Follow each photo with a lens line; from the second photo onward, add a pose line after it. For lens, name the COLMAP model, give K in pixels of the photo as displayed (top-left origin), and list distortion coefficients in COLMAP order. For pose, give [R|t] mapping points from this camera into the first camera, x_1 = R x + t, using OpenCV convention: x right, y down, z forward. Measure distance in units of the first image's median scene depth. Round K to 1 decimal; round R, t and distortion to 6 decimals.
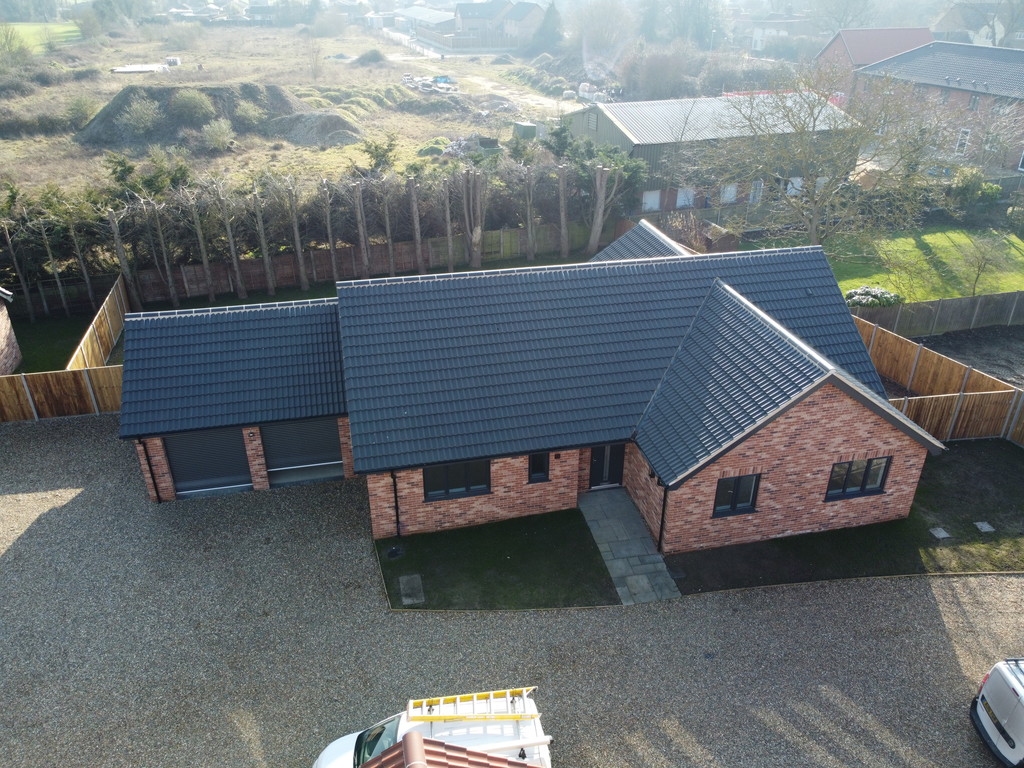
lens RADIAL K [[774.5, 0, 512.0], [0, 774.5, 384.0], [0, 0, 1]] dist [-0.003509, 0.000989]
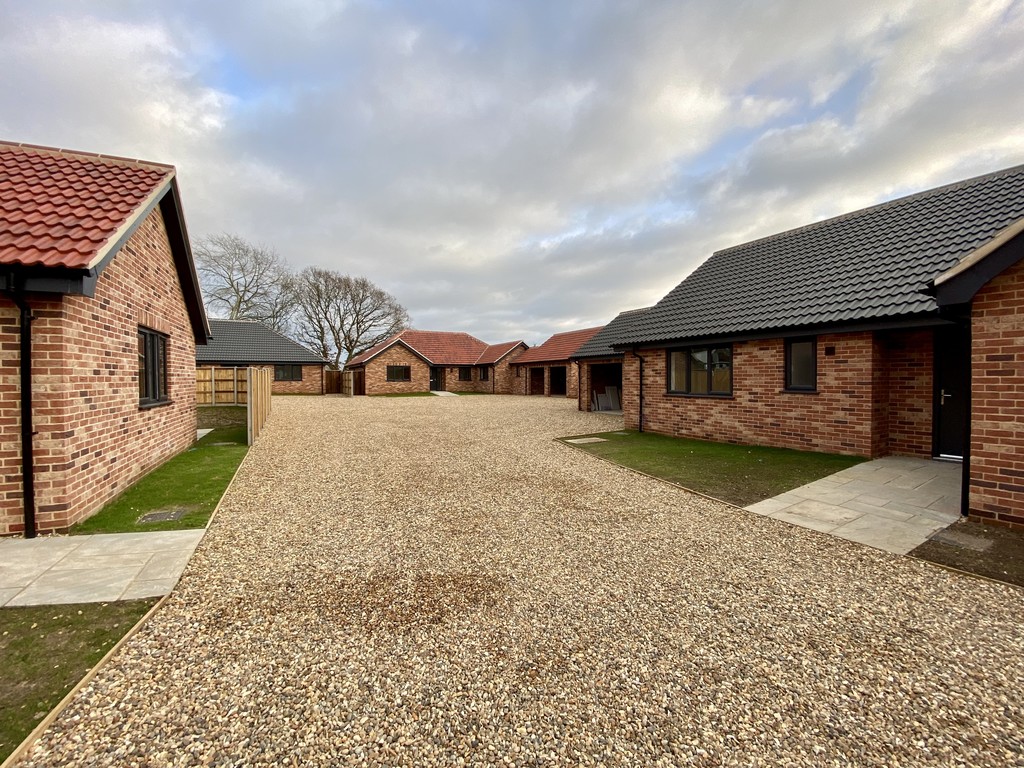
lens RADIAL K [[416.3, 0, 513.3], [0, 416.3, 380.6], [0, 0, 1]] dist [0.023689, -0.022283]
pose [[0.284839, 0.001558, -0.958574, 0.322493], [-0.447204, 0.884720, -0.131449, 0.281605], [0.847865, 0.466120, 0.252700, 0.686207]]
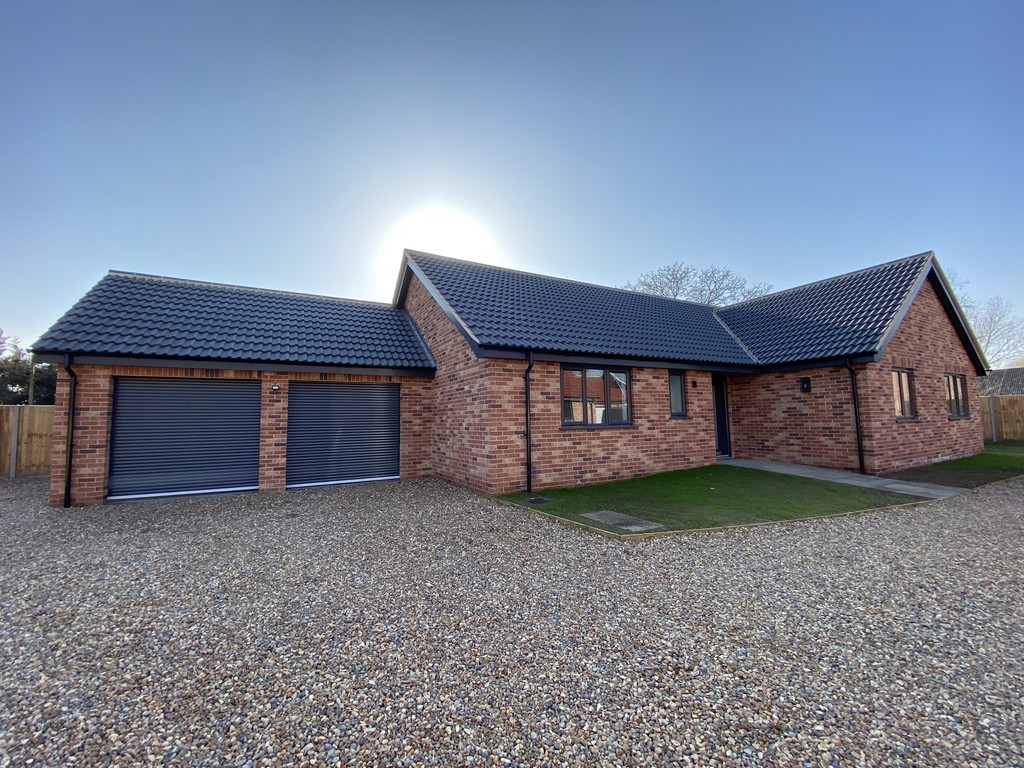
lens RADIAL K [[416.3, 0, 513.3], [0, 416.3, 380.6], [0, 0, 1]] dist [0.023689, -0.022283]
pose [[0.959293, 0.009702, 0.282245, -0.251180], [0.145449, 0.839696, -0.523216, 0.293442], [-0.242076, 0.542970, 0.804104, 0.680076]]
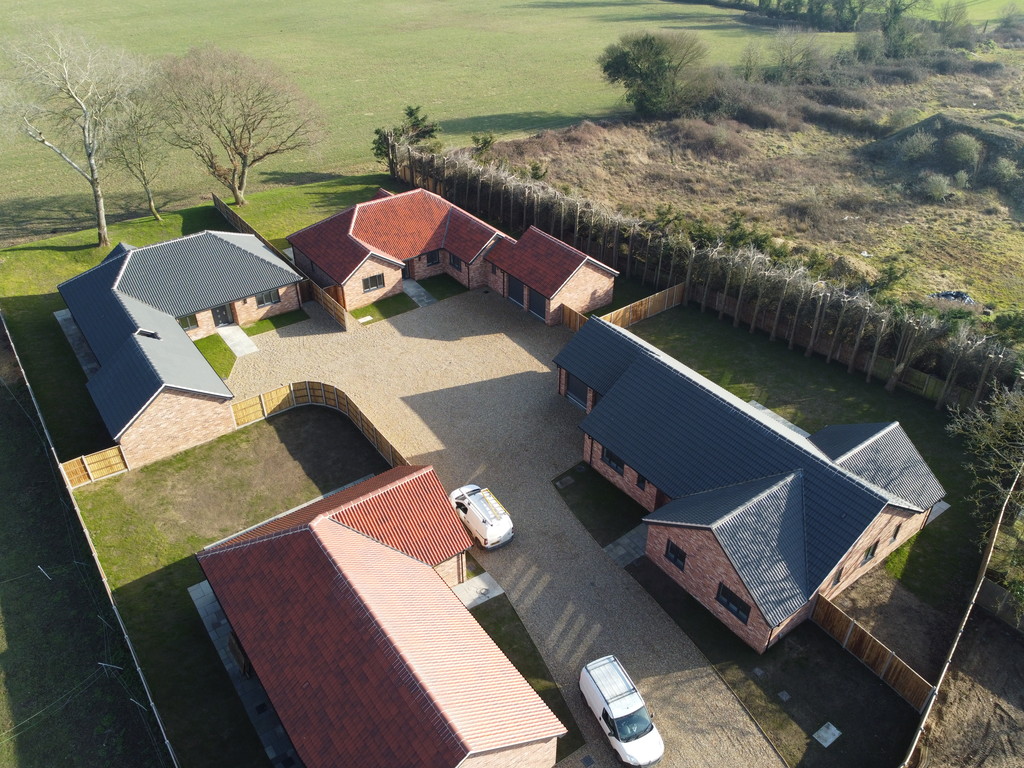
lens RADIAL K [[774.5, 0, 512.0], [0, 774.5, 384.0], [0, 0, 1]] dist [-0.003509, 0.000989]
pose [[0.400017, 0.527375, -0.749574, 1.224791], [-0.428455, 0.830592, 0.355728, -0.643724], [0.810193, 0.178862, 0.558207, -0.399899]]
